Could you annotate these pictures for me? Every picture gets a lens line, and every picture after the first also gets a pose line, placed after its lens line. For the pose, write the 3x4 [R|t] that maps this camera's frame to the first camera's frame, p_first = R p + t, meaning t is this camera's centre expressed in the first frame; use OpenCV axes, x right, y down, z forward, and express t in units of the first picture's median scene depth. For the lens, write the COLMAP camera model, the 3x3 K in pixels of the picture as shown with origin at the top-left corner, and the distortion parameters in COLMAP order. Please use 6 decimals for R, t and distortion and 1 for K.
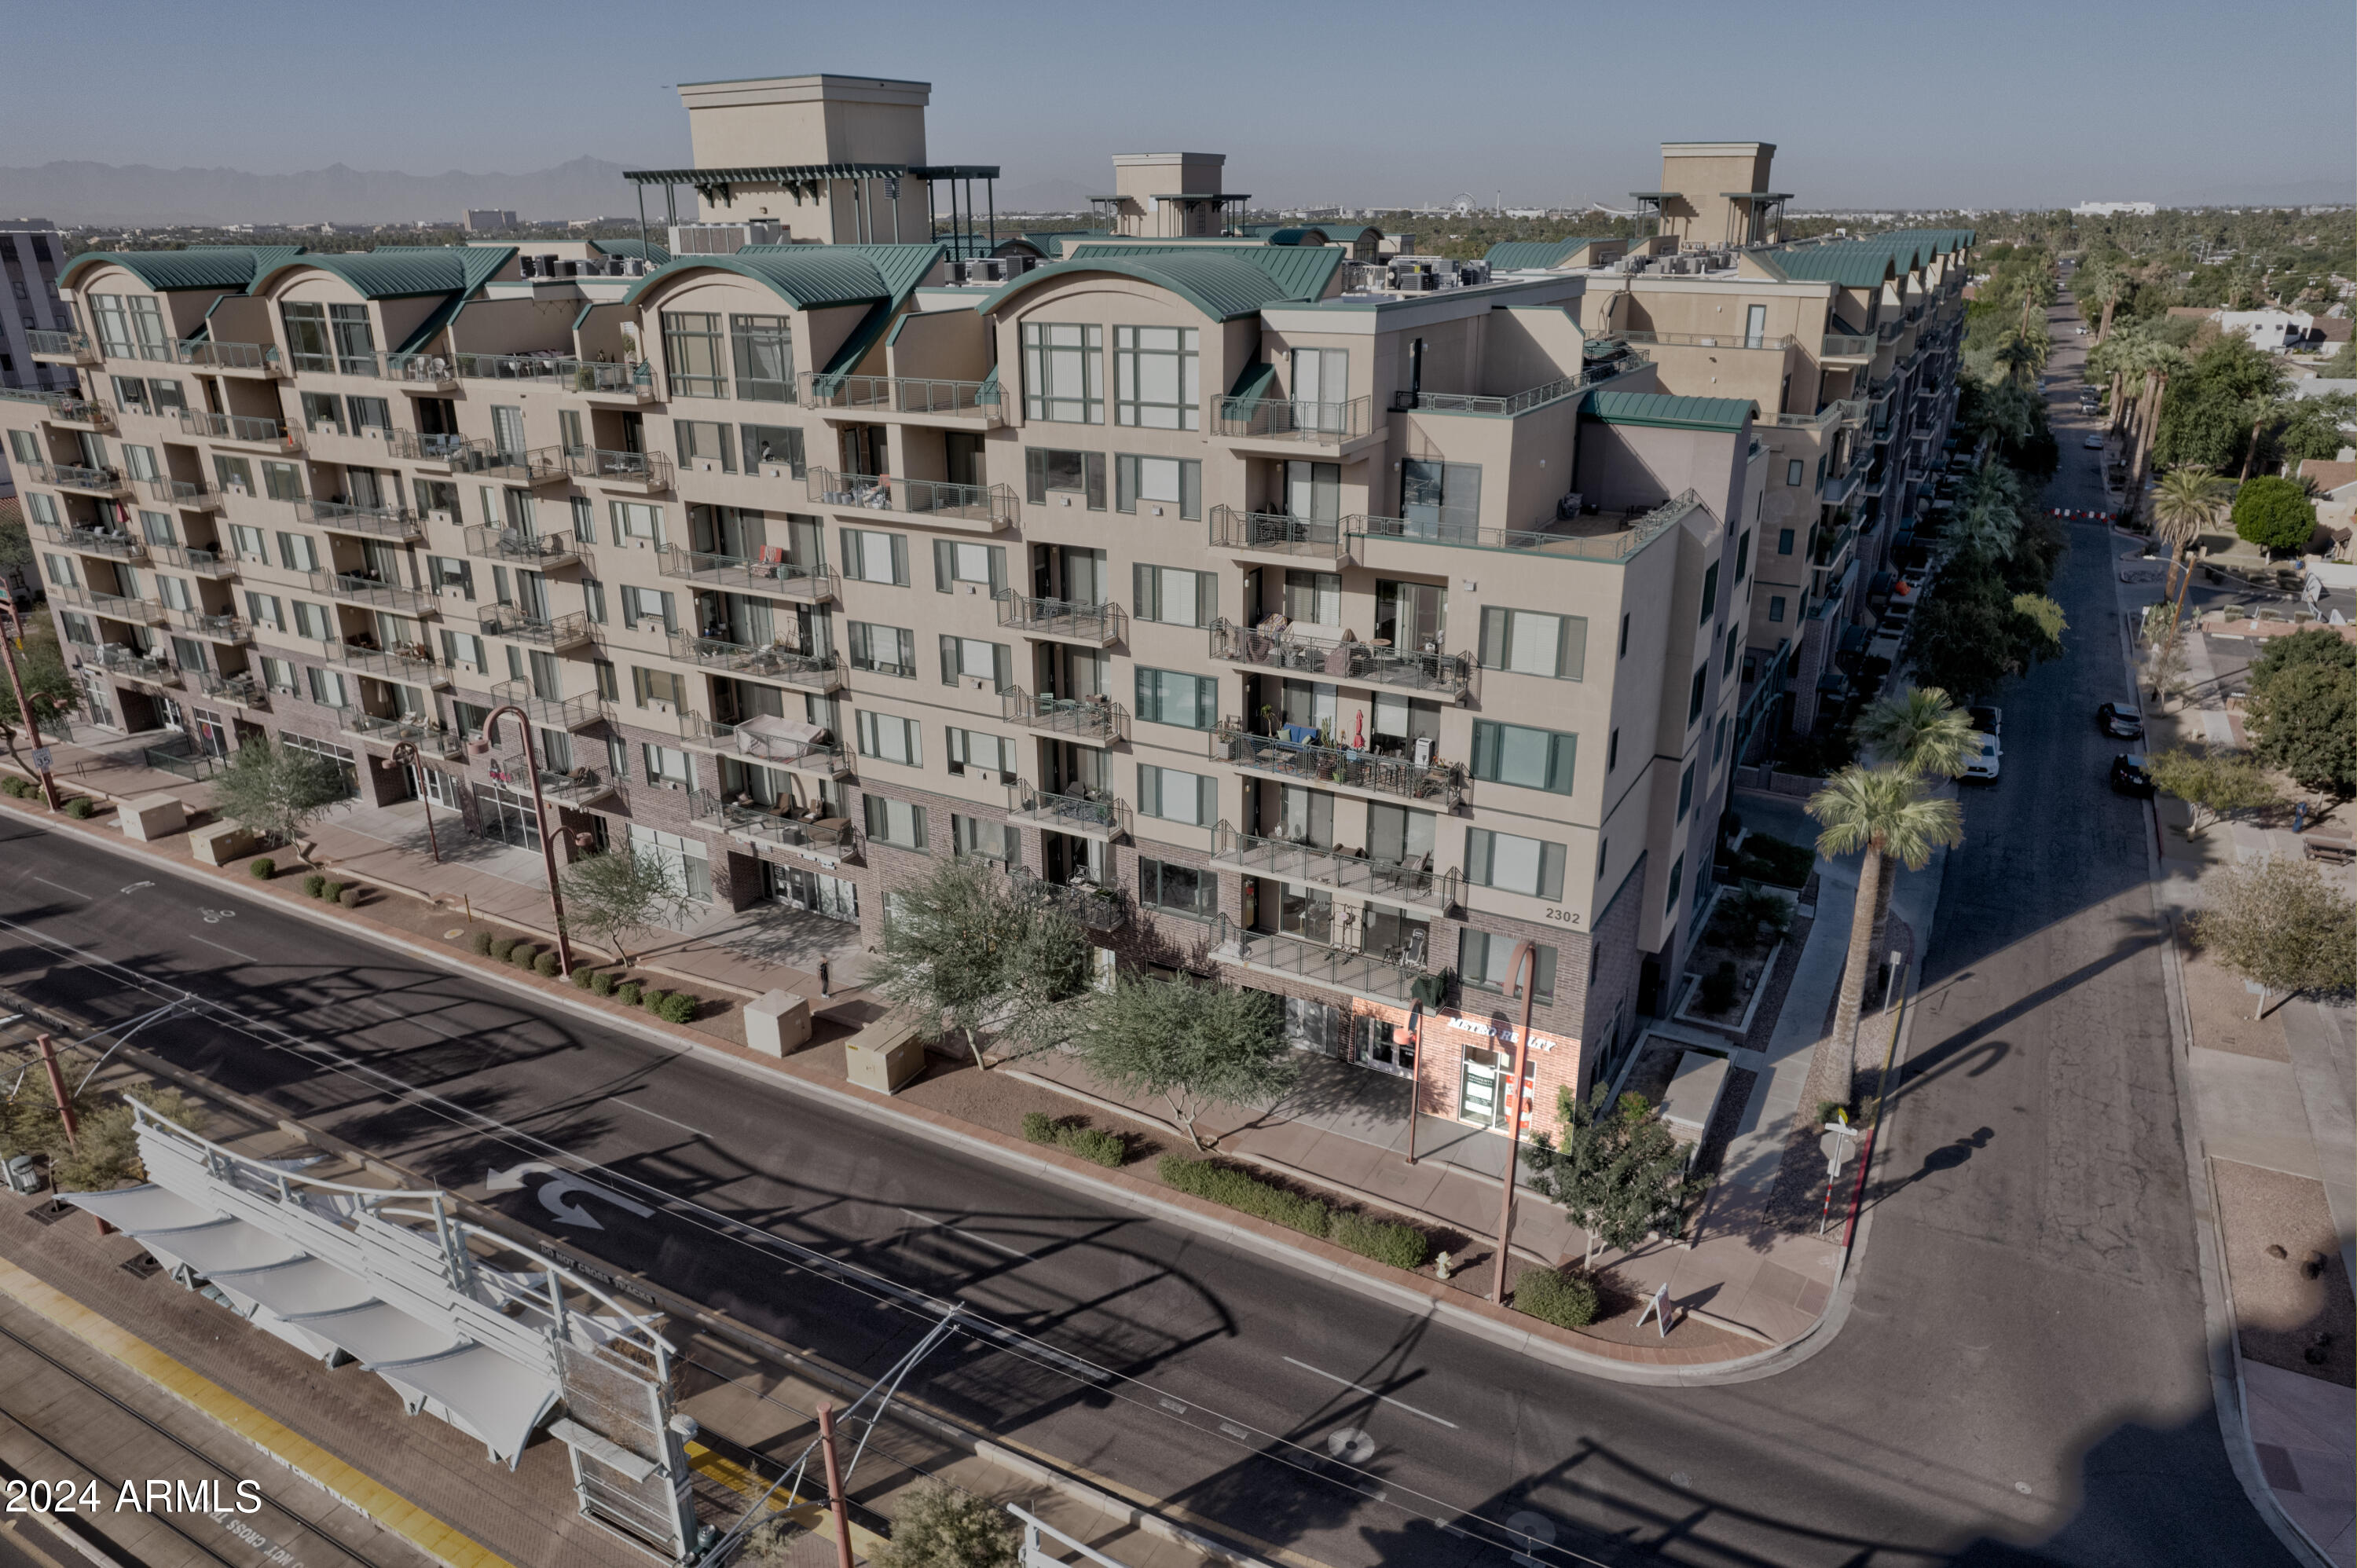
lens RADIAL K [[1541.8, 0, 1180.1], [0, 1541.8, 860.8], [0, 0, 1]] dist [-0.092214, 0.079489]
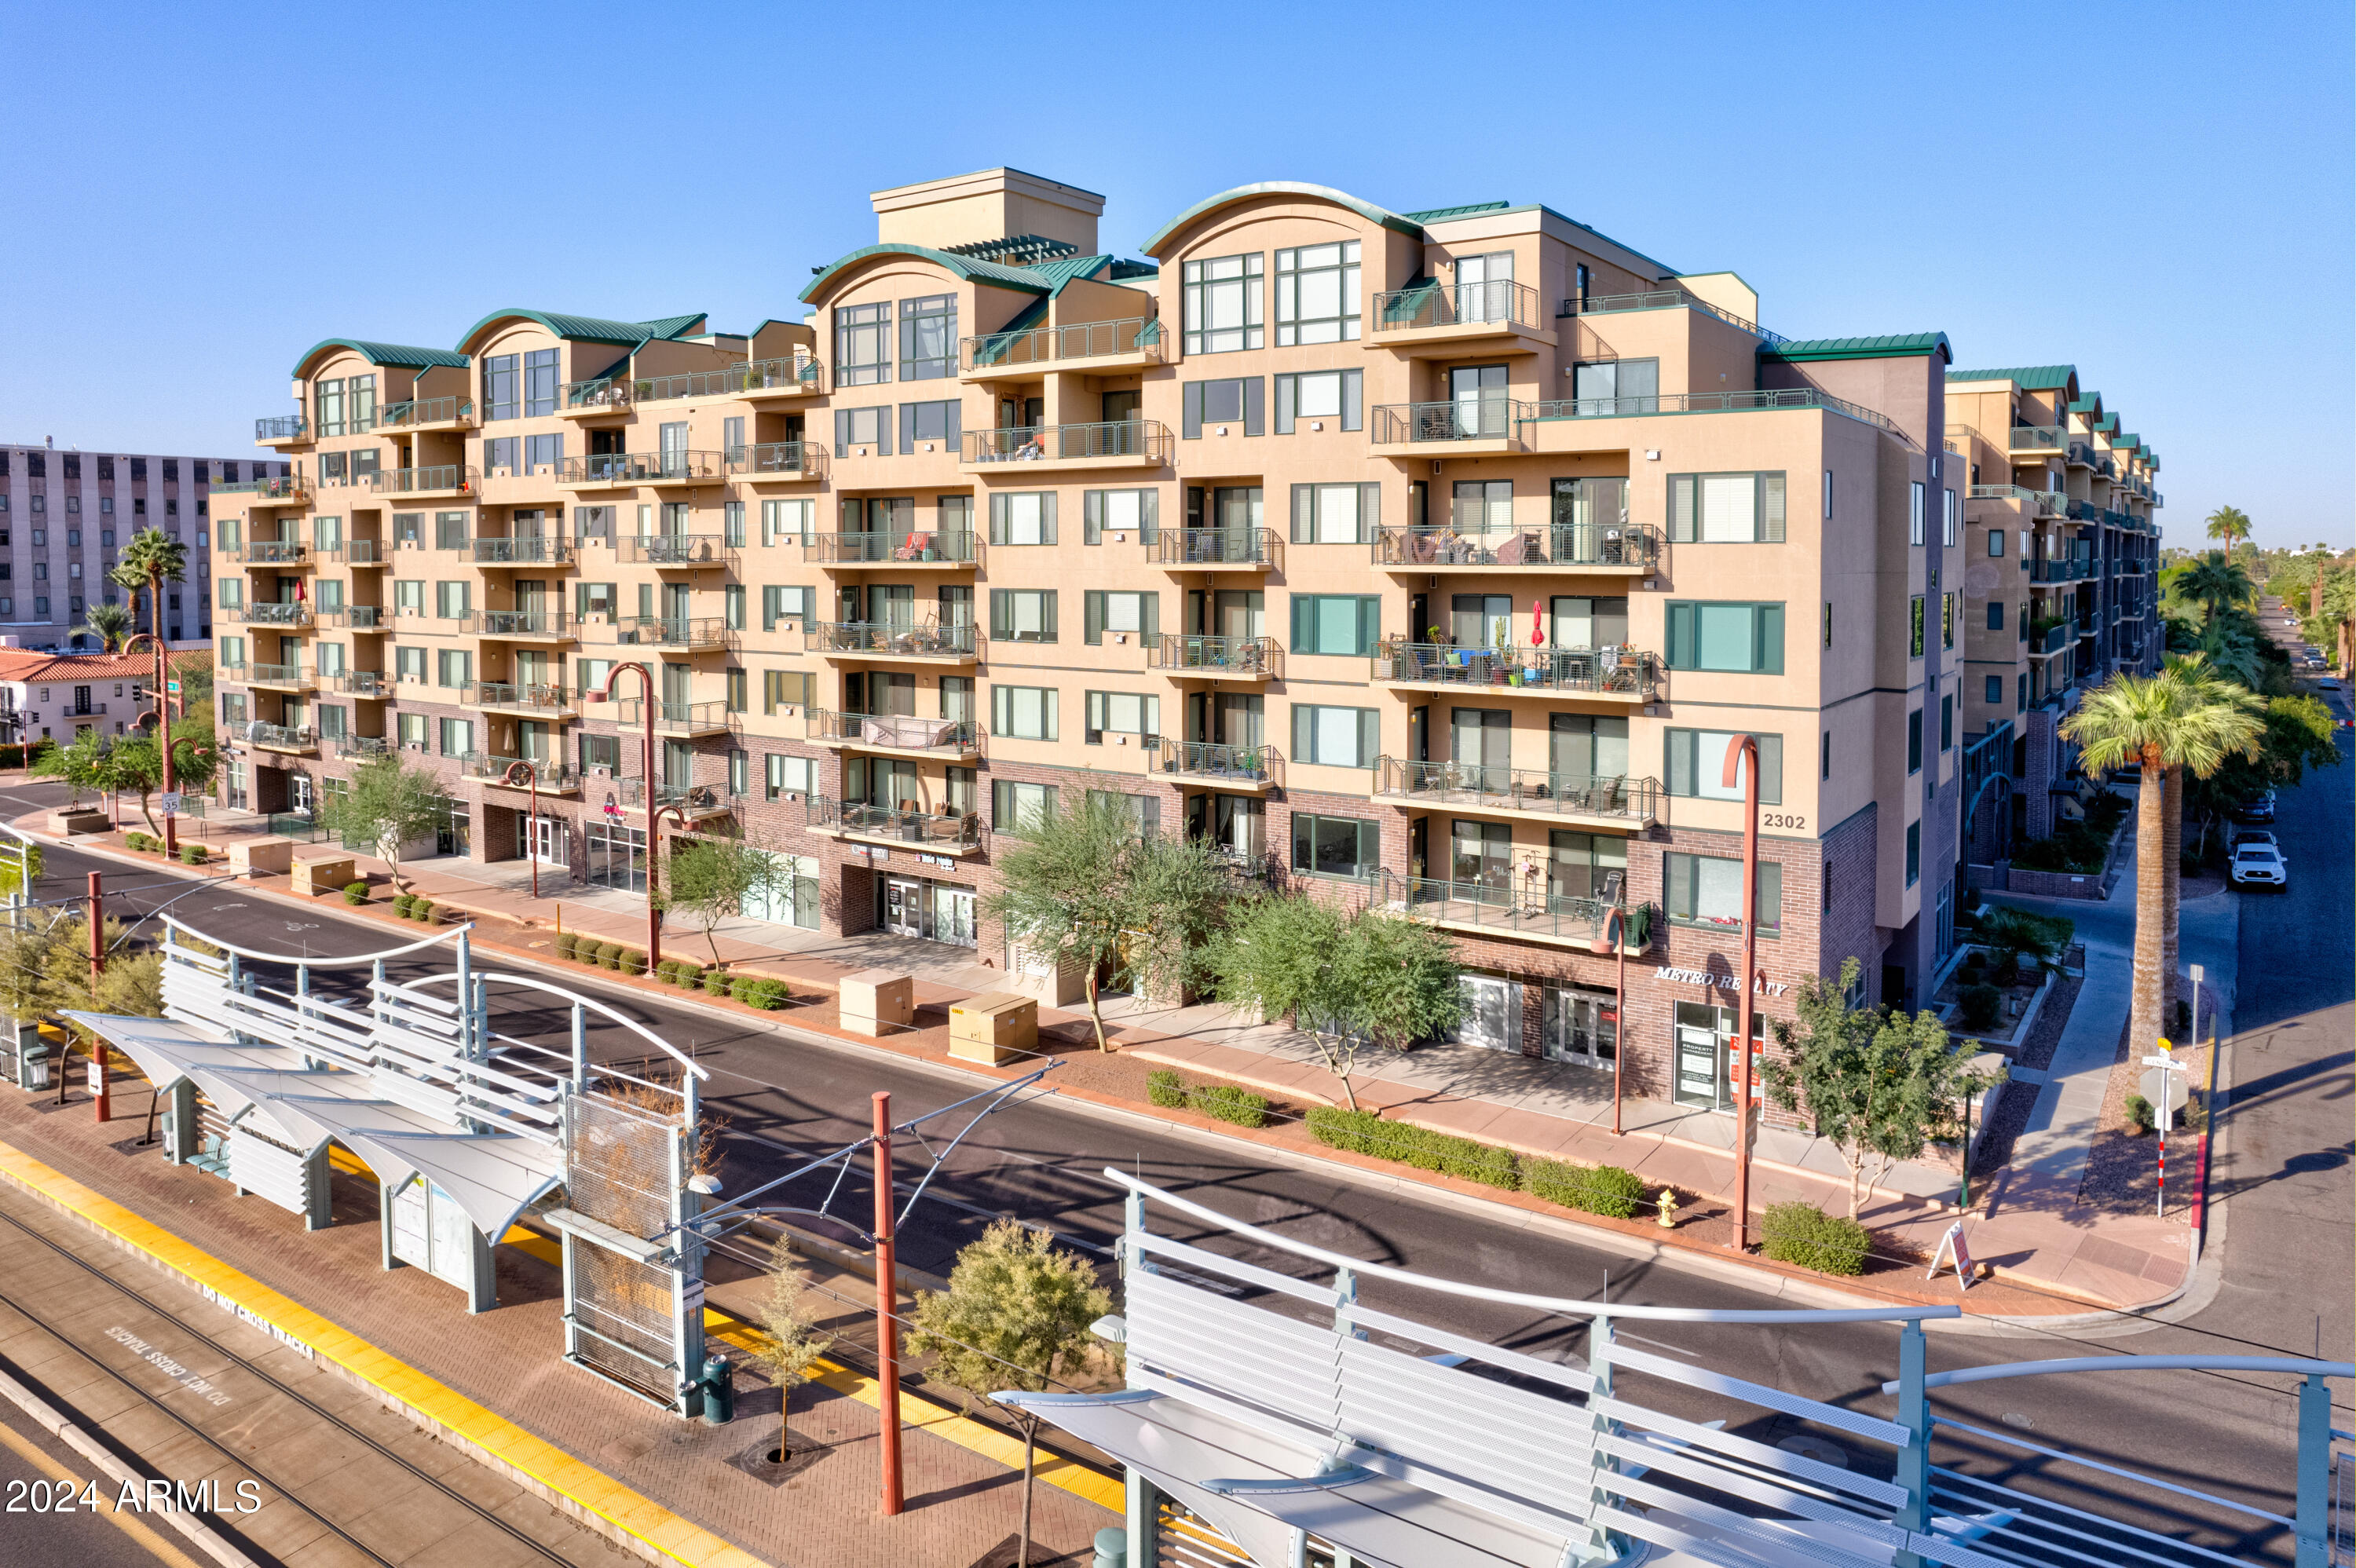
lens RADIAL K [[1609.8, 0, 1178.0], [0, 1609.8, 784.0], [0, 0, 1]] dist [-0.093628, 0.087729]
pose [[0.995092, 0.009304, -0.098514, -0.000620], [-0.041054, 0.944659, -0.325476, 0.292845], [0.090034, 0.327923, 0.940404, 0.113741]]
